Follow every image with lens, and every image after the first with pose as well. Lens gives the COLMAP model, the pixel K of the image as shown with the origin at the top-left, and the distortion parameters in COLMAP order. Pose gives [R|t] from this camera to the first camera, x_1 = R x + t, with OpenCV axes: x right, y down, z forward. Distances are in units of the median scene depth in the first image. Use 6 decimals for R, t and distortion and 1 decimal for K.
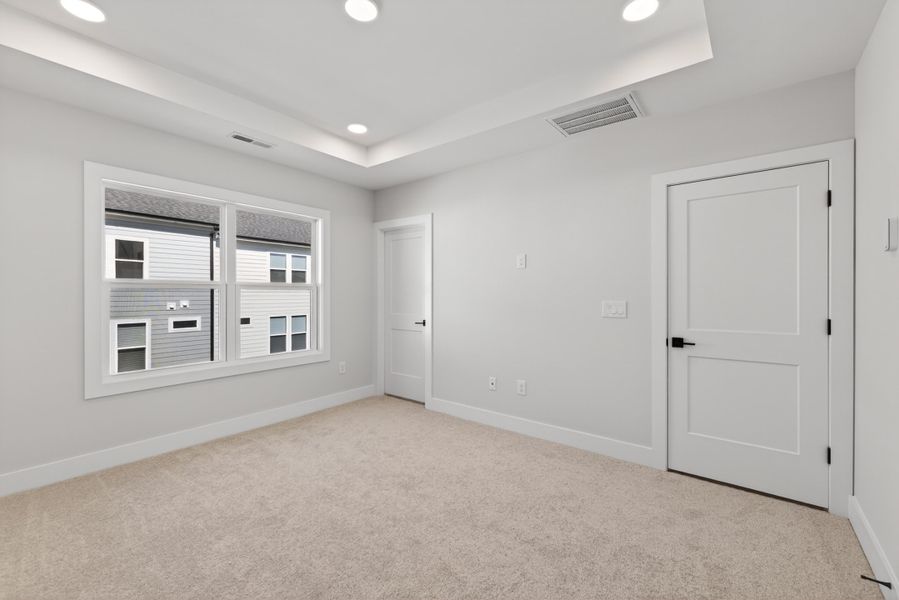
lens RADIAL K [[378.1, 0, 450.1], [0, 378.1, 295.2], [0, 0, 1]] dist [0.009281, -0.000226]
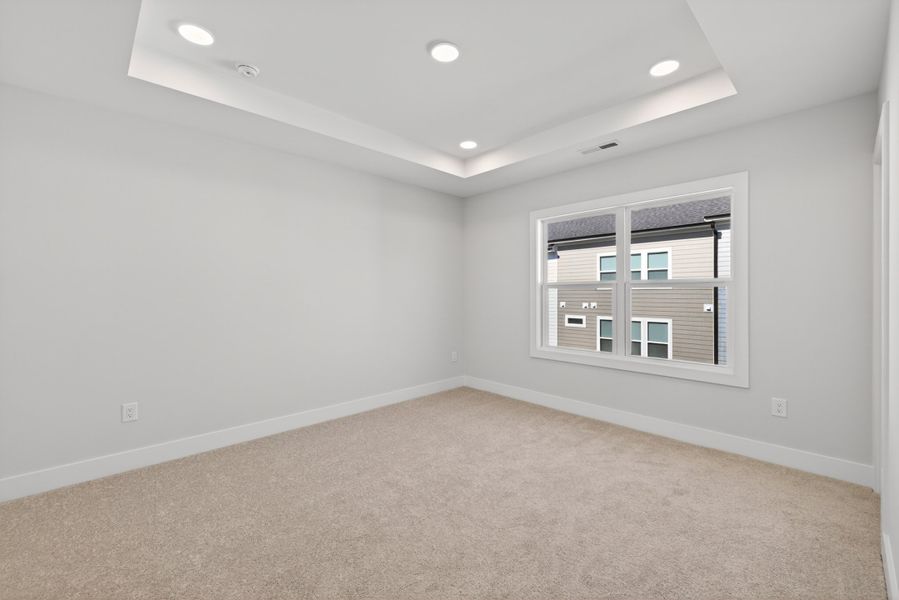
lens RADIAL K [[378.1, 0, 450.1], [0, 378.1, 295.2], [0, 0, 1]] dist [0.009281, -0.000226]
pose [[-0.143969, 0.003267, -0.989577, 0.542832], [0.000059, 0.999995, 0.003292, 0.000397], [0.989582, 0.000416, -0.143968, 0.687483]]
